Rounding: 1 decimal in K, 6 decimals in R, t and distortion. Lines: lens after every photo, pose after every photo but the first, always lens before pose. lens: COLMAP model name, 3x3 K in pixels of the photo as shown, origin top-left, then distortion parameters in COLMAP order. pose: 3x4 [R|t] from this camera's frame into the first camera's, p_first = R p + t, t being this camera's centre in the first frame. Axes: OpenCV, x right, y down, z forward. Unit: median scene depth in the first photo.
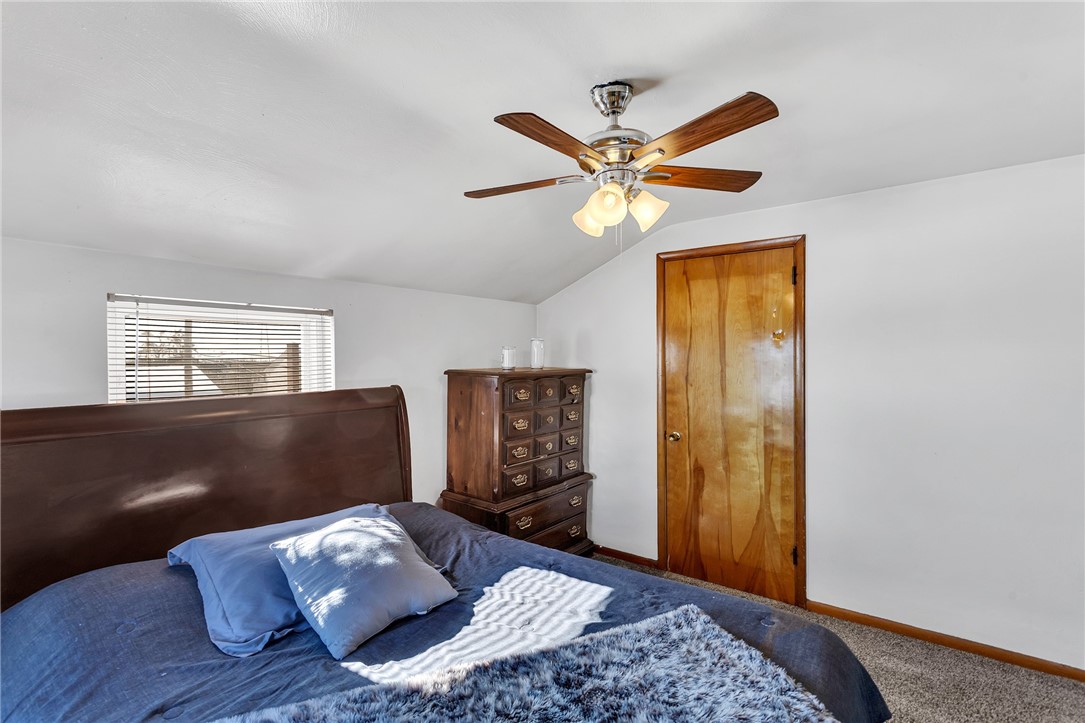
lens RADIAL K [[501.7, 0, 540.5], [0, 501.7, 363.1], [0, 0, 1]] dist [-0.001976, 0.000229]
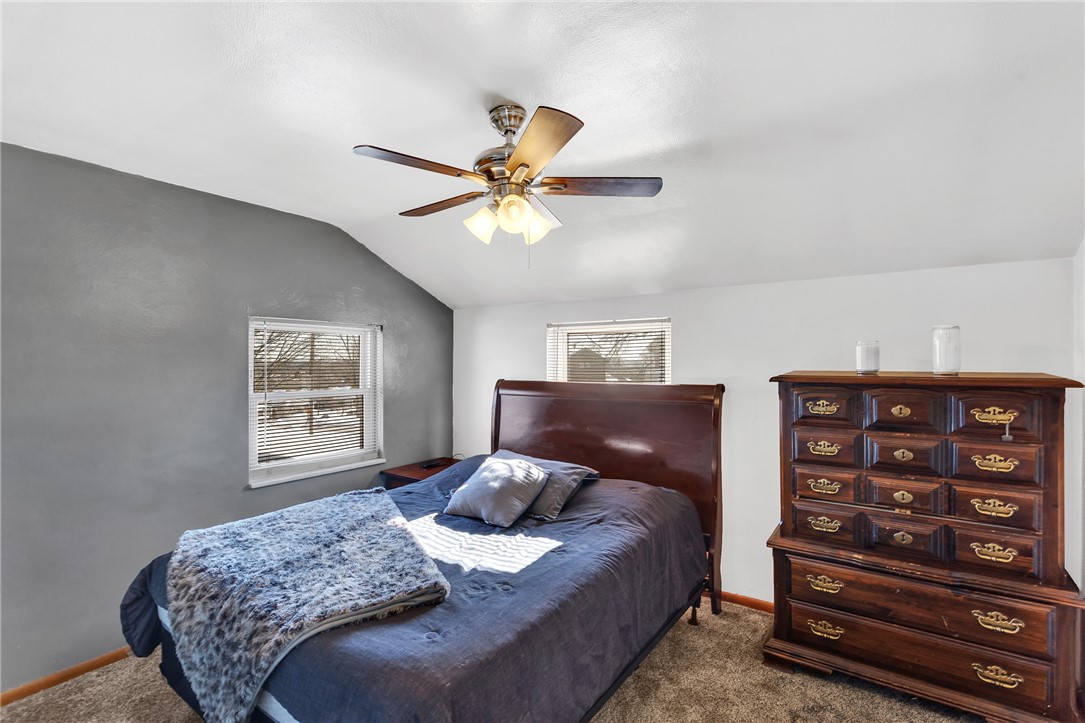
lens RADIAL K [[501.7, 0, 540.2], [0, 501.7, 357.6], [0, 0, 1]] dist [-0.001976, 0.000229]
pose [[0.047647, 0.001318, -0.998863, 0.771517], [-0.008077, 0.999967, 0.000935, -0.007838], [0.998832, 0.008024, 0.047656, 0.633263]]
